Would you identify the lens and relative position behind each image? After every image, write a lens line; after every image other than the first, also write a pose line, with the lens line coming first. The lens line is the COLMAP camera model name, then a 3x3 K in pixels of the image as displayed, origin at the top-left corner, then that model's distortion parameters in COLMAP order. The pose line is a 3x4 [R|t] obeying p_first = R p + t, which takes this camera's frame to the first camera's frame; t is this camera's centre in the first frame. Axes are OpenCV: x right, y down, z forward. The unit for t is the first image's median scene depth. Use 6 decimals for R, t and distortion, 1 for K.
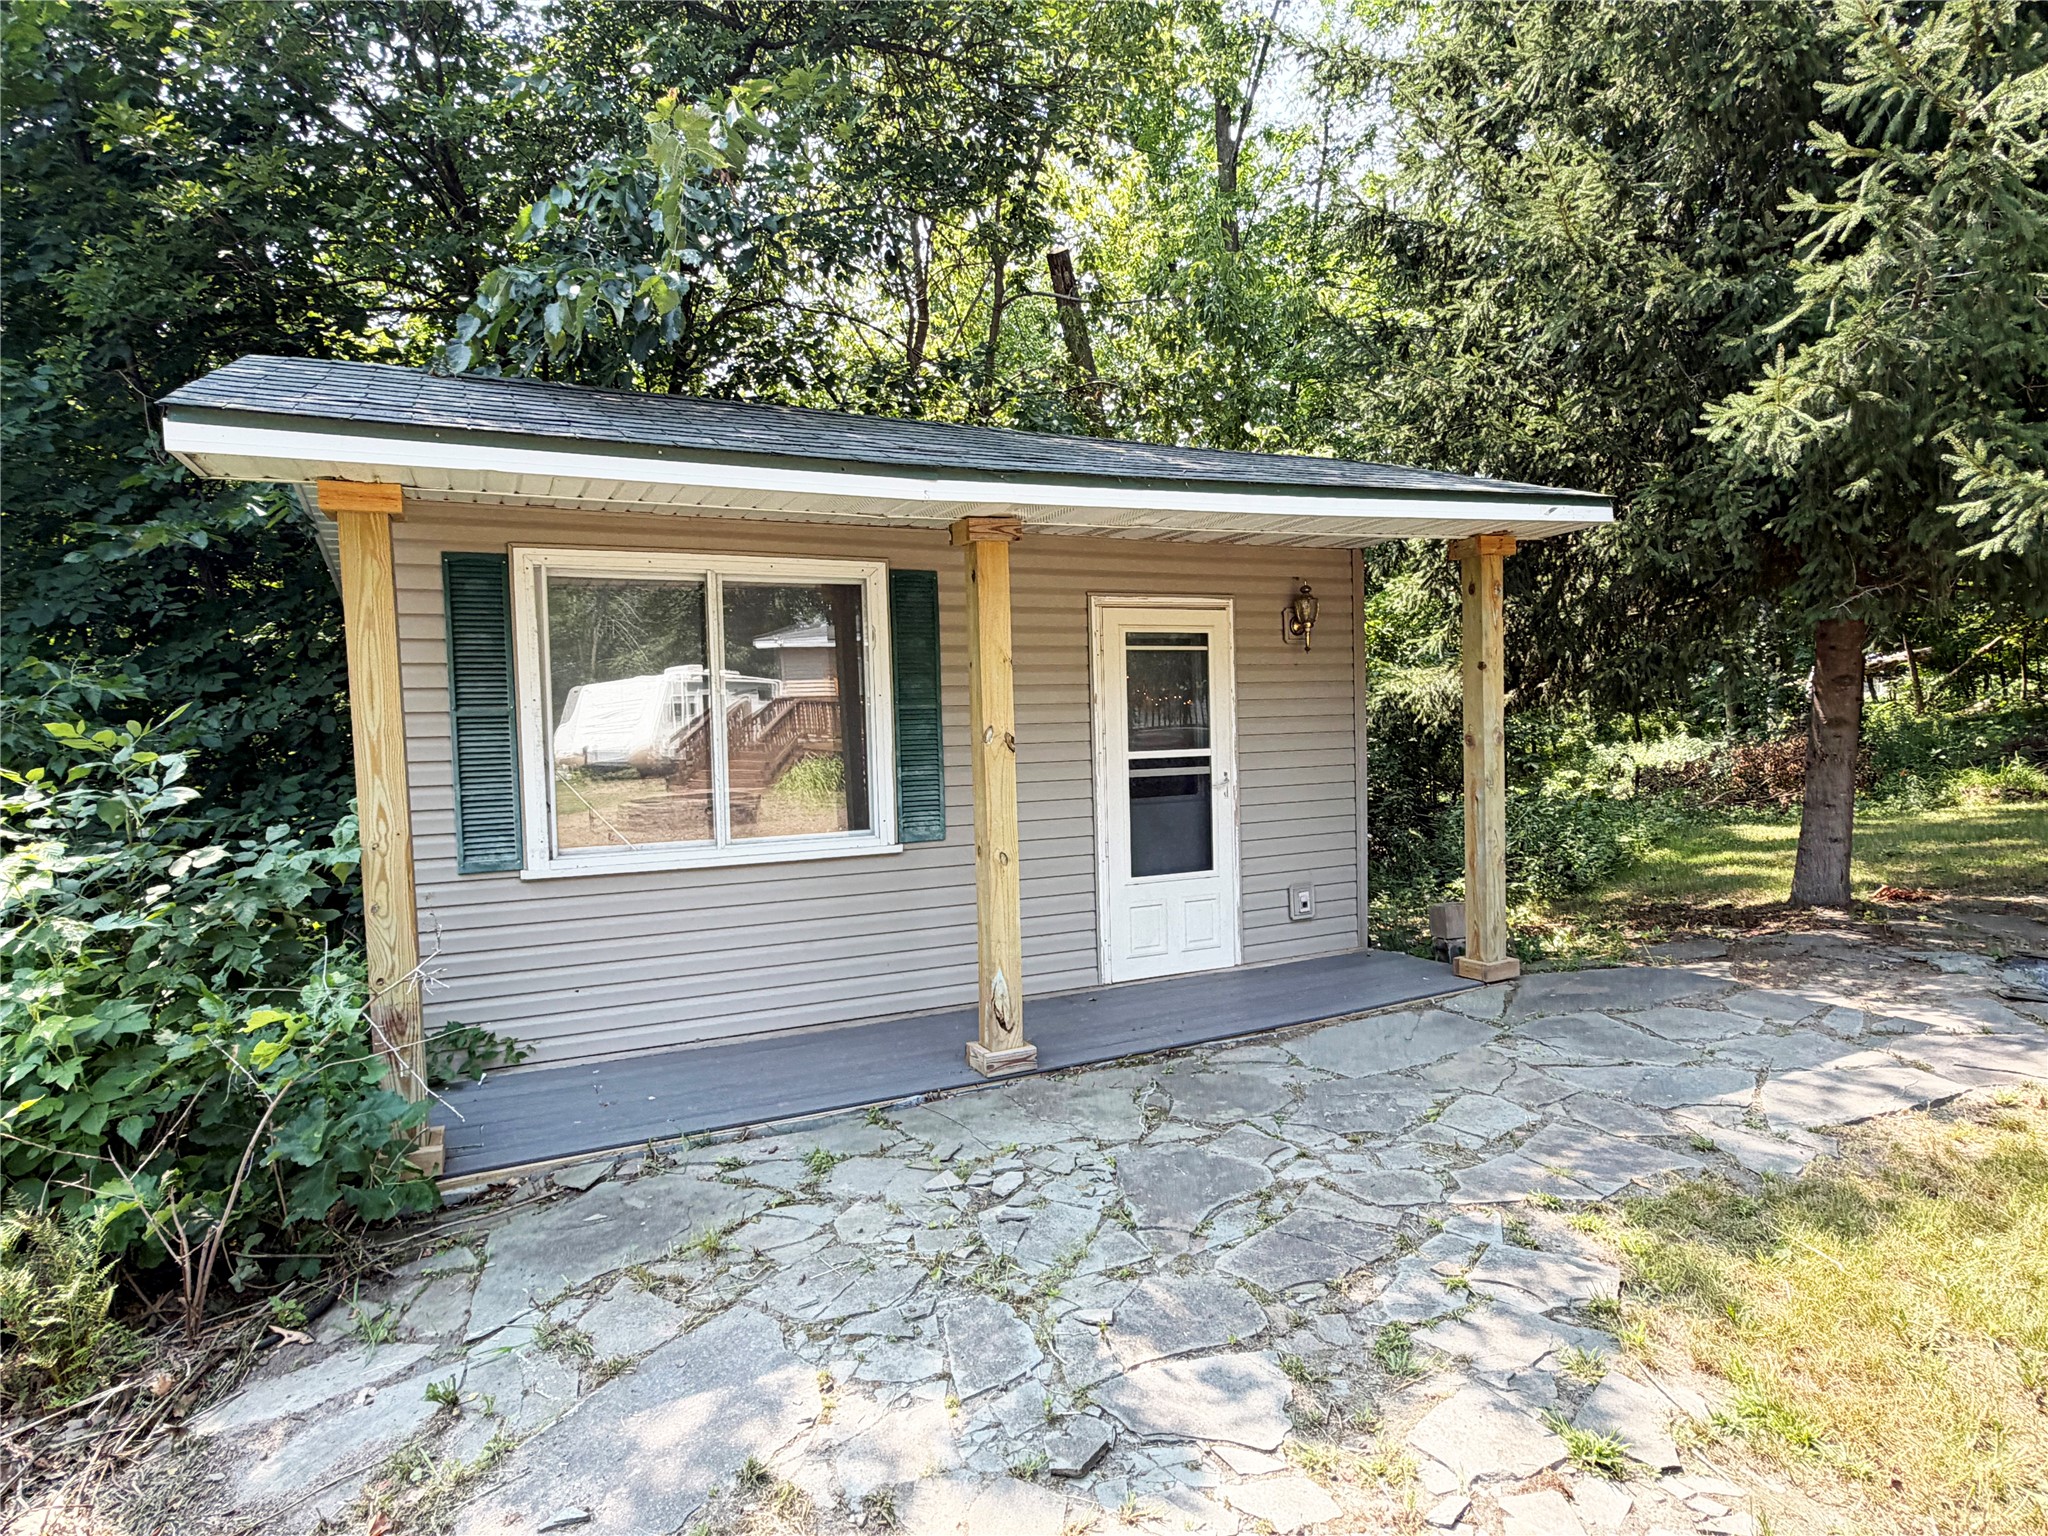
lens RADIAL K [[1140.5, 0, 1028.9], [0, 1140.5, 774.1], [0, 0, 1]] dist [0.004444, 0.000427]
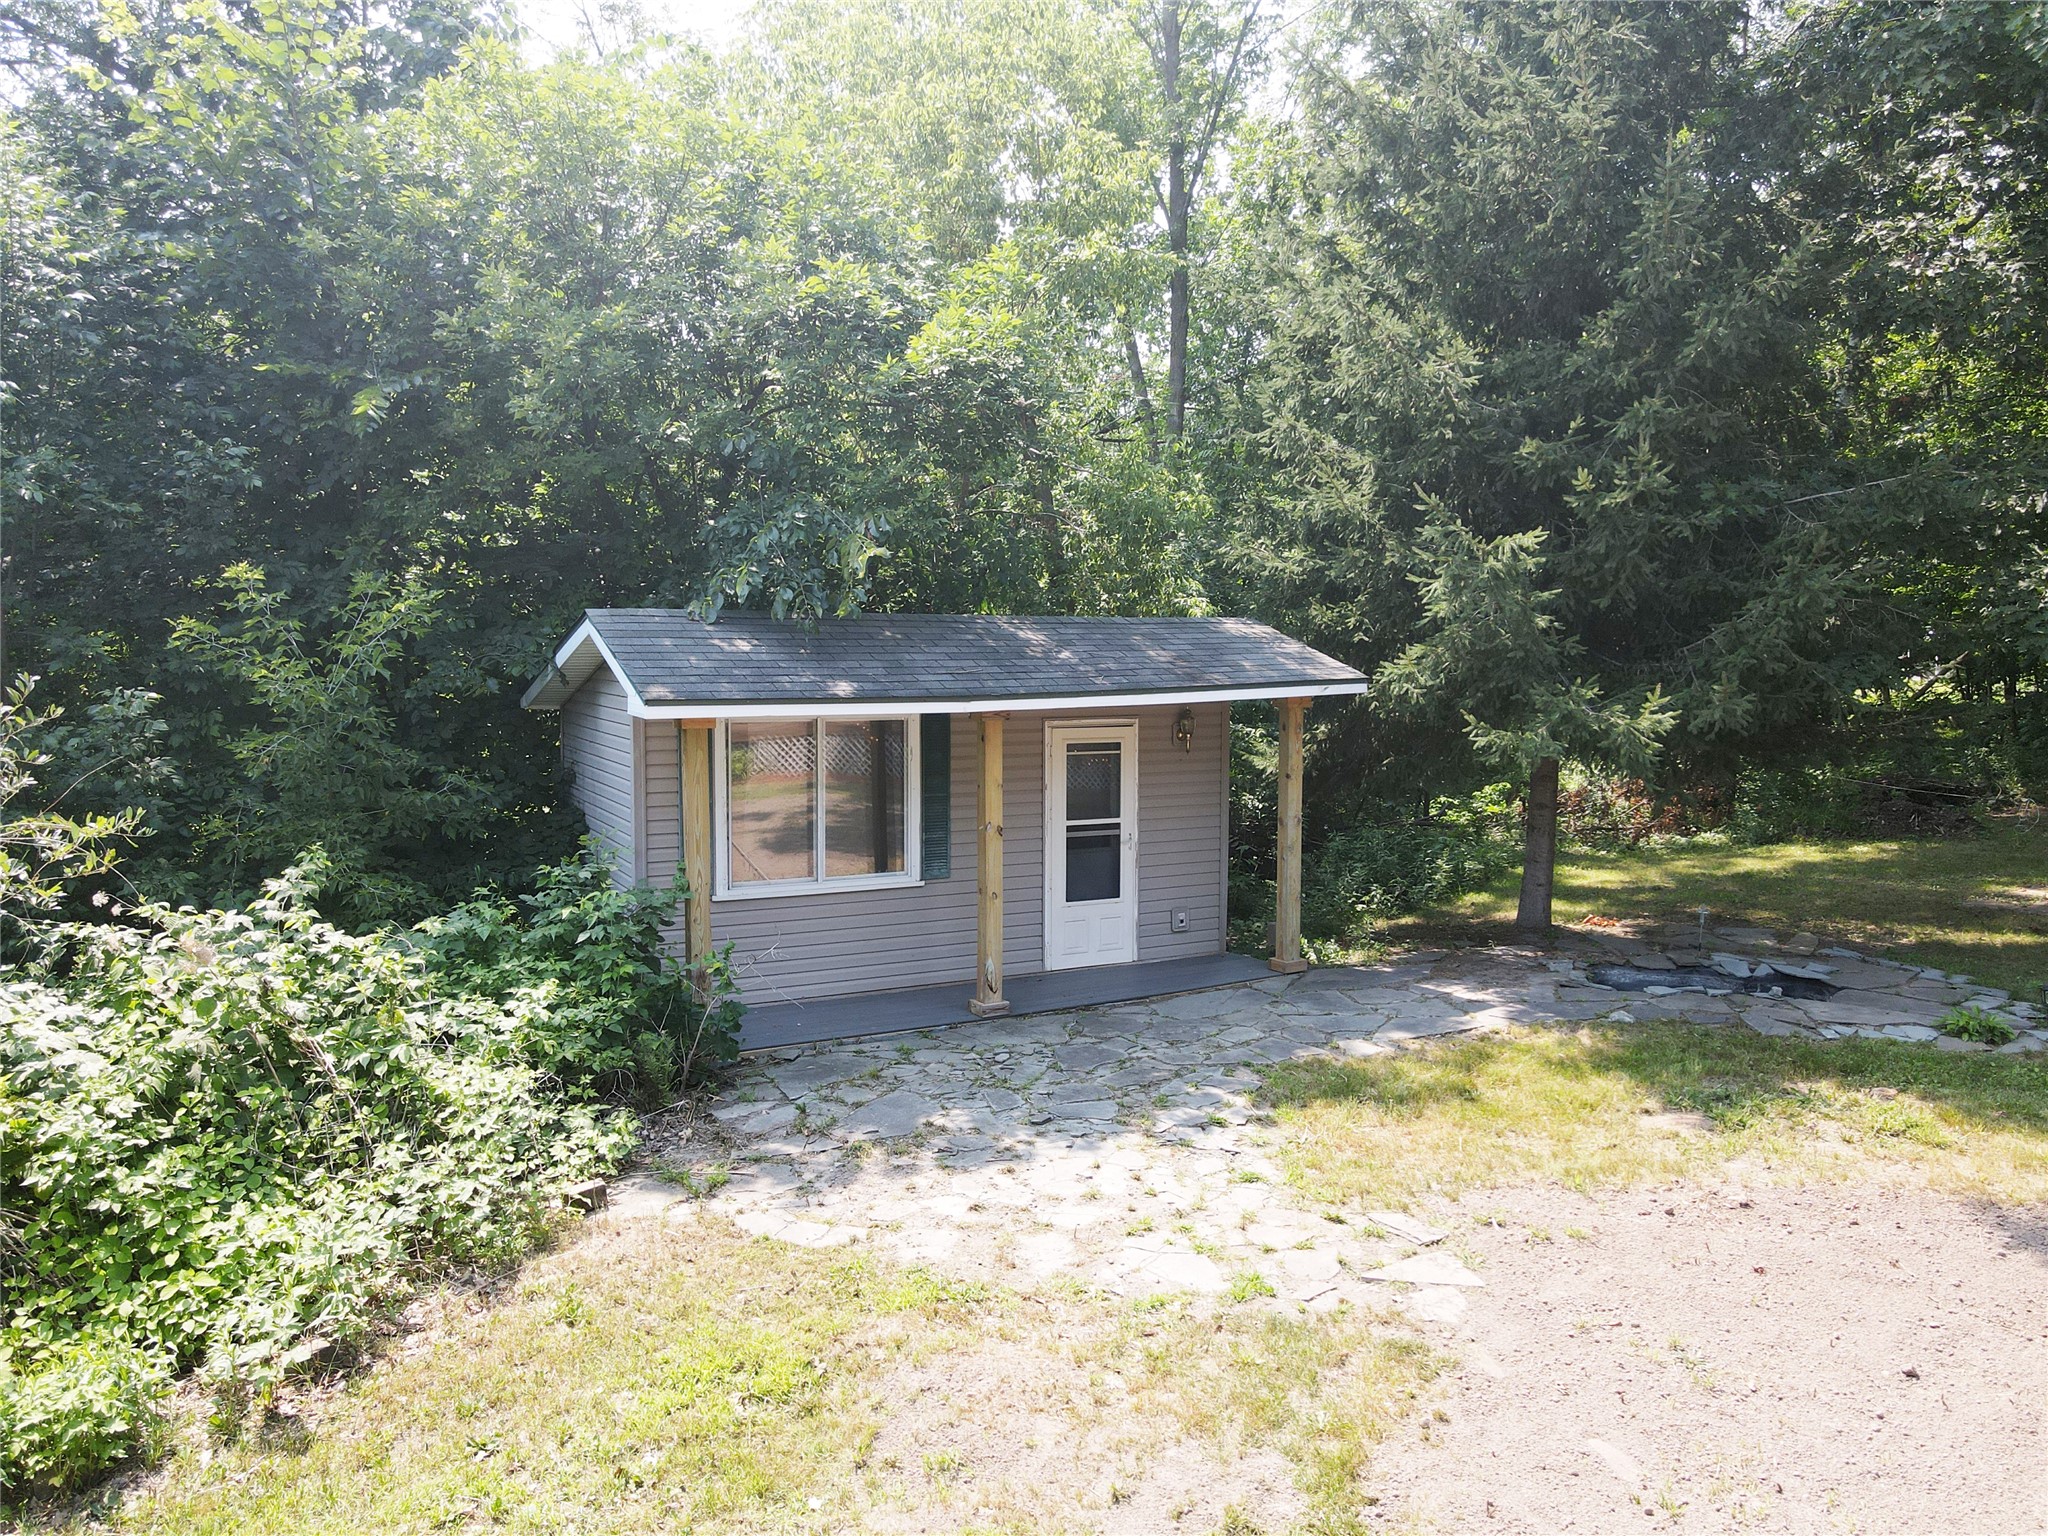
lens RADIAL K [[1463.8, 0, 1023.2], [0, 1463.8, 766.7], [0, 0, 1]] dist [-0.003083, 0.004901]
pose [[0.998058, 0.026109, 0.056560, -0.101330], [-0.027577, 0.999298, 0.025344, -0.169127], [-0.055859, -0.026855, 0.998077, -1.159661]]
